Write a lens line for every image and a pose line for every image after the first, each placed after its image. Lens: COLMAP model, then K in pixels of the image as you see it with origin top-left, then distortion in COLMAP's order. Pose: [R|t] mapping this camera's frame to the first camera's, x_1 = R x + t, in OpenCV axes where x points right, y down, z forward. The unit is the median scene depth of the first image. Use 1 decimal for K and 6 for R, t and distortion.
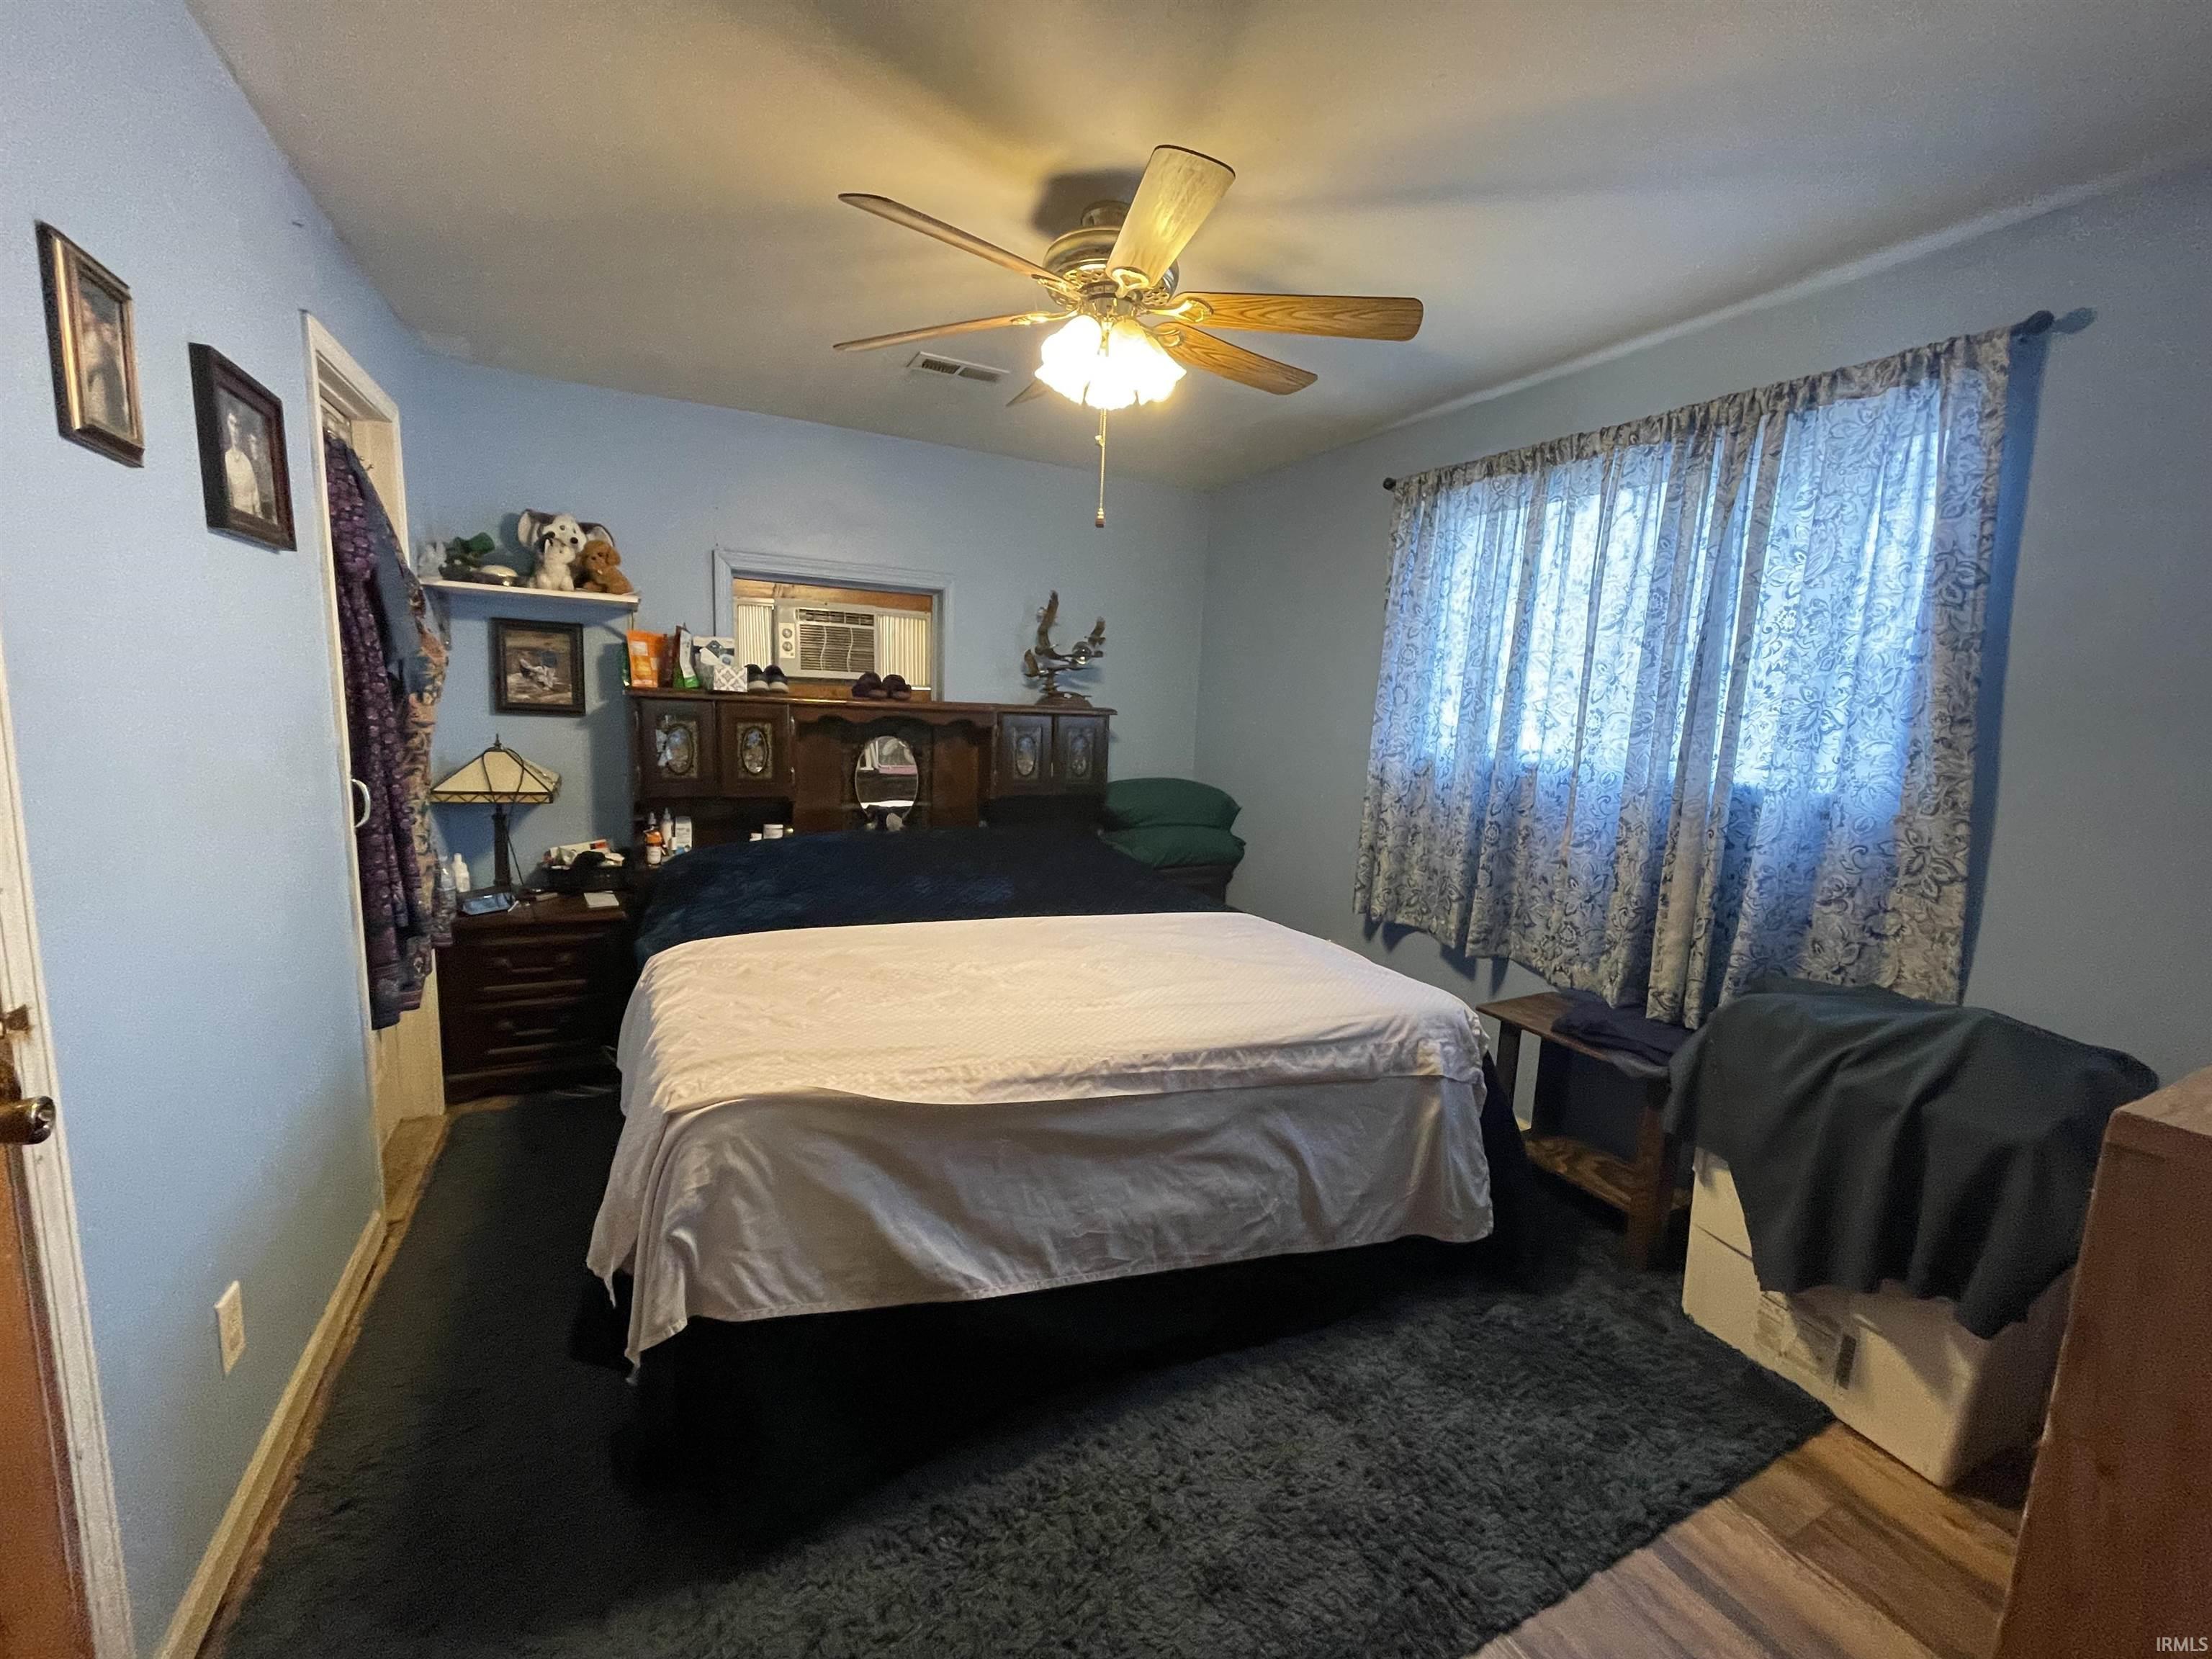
lens RADIAL K [[886.0, 0, 1096.2], [0, 886.0, 829.7], [0, 0, 1]] dist [-0.000783, -0.000360]
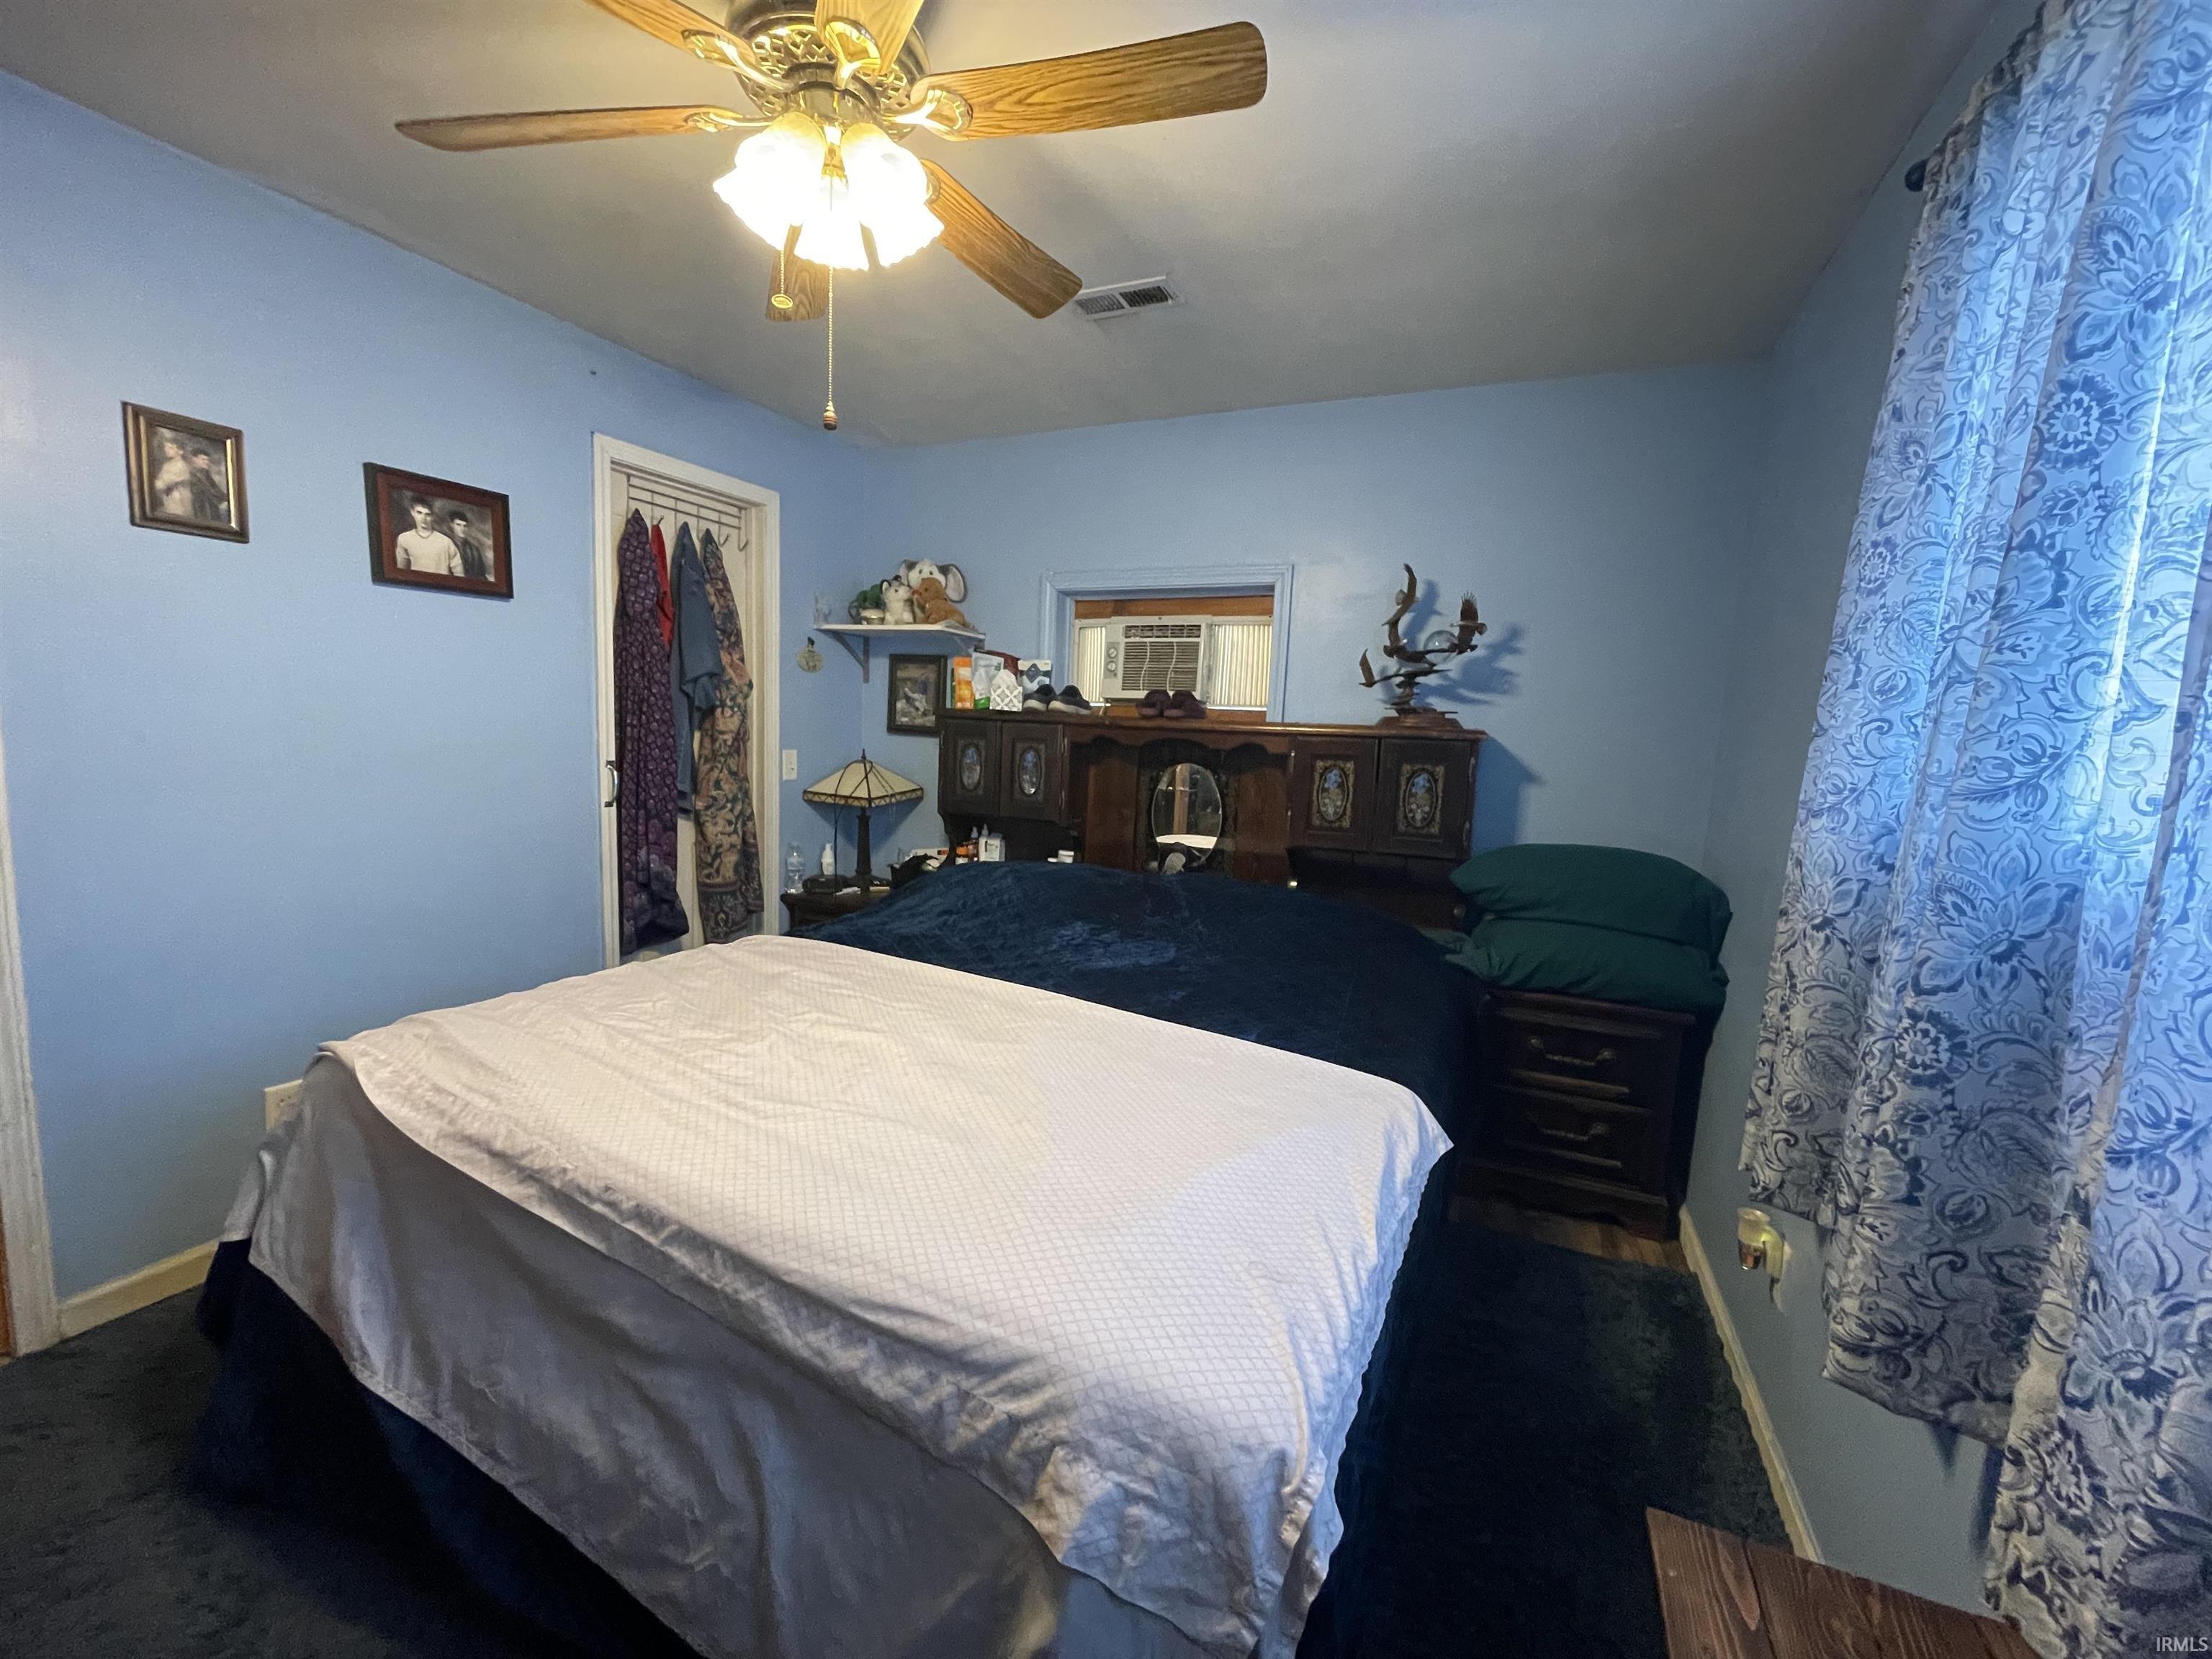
lens RADIAL K [[886.0, 0, 1096.2], [0, 886.0, 829.7], [0, 0, 1]] dist [-0.000783, -0.000360]
pose [[0.622554, 0.075809, -0.778897, 0.644622], [-0.126305, 0.991982, -0.004404, -0.046236], [0.772317, 0.101121, 0.627137, 0.688098]]
